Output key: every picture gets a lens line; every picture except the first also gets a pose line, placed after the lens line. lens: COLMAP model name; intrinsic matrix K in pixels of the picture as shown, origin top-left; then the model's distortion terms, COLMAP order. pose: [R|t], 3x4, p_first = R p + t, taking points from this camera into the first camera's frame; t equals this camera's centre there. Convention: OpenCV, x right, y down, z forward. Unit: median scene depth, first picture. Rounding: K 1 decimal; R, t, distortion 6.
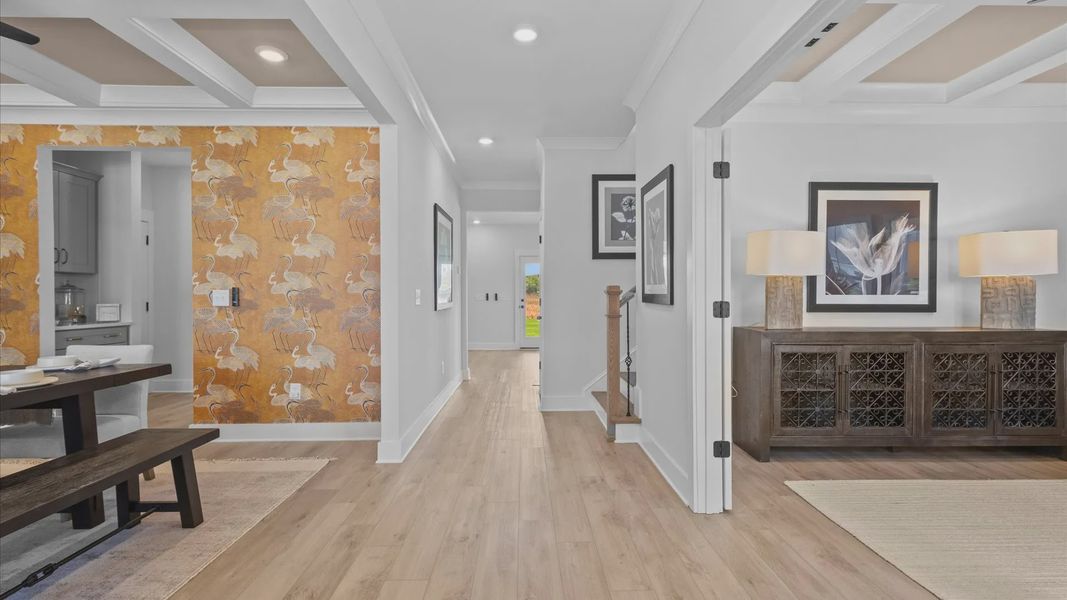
lens RADIAL K [[489.8, 0, 528.3], [0, 489.8, 299.0], [0, 0, 1]] dist [0.009329, -0.001998]
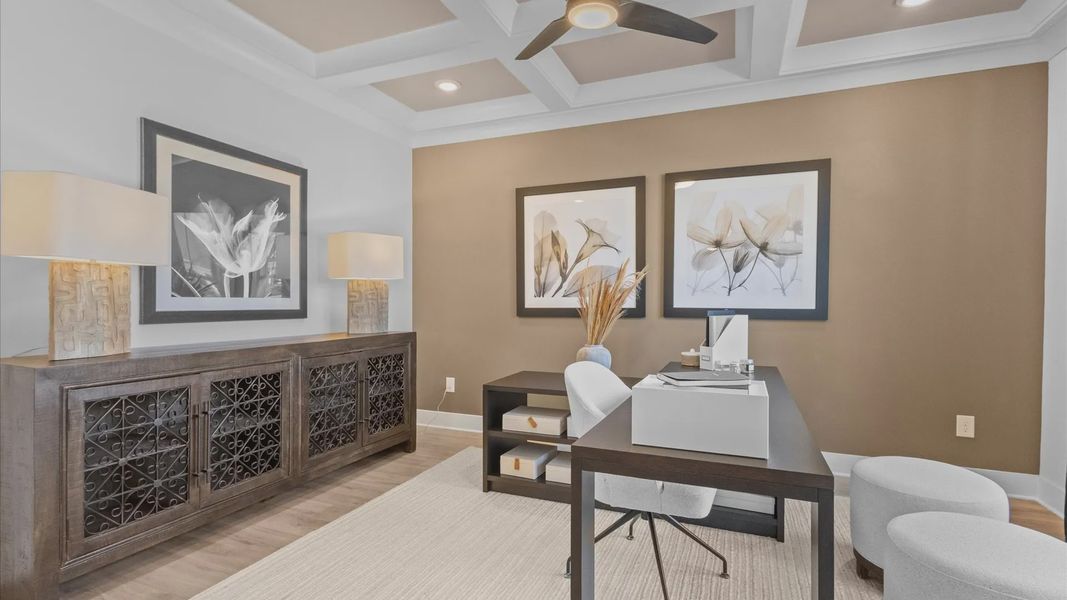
lens RADIAL K [[489.8, 0, 536.6], [0, 489.8, 304.5], [0, 0, 1]] dist [0.009329, -0.001998]
pose [[0.377727, -0.004996, 0.925904, 0.198597], [0.004742, 0.999983, 0.003461, 0.001816], [-0.925905, 0.003083, 0.377744, 0.328815]]
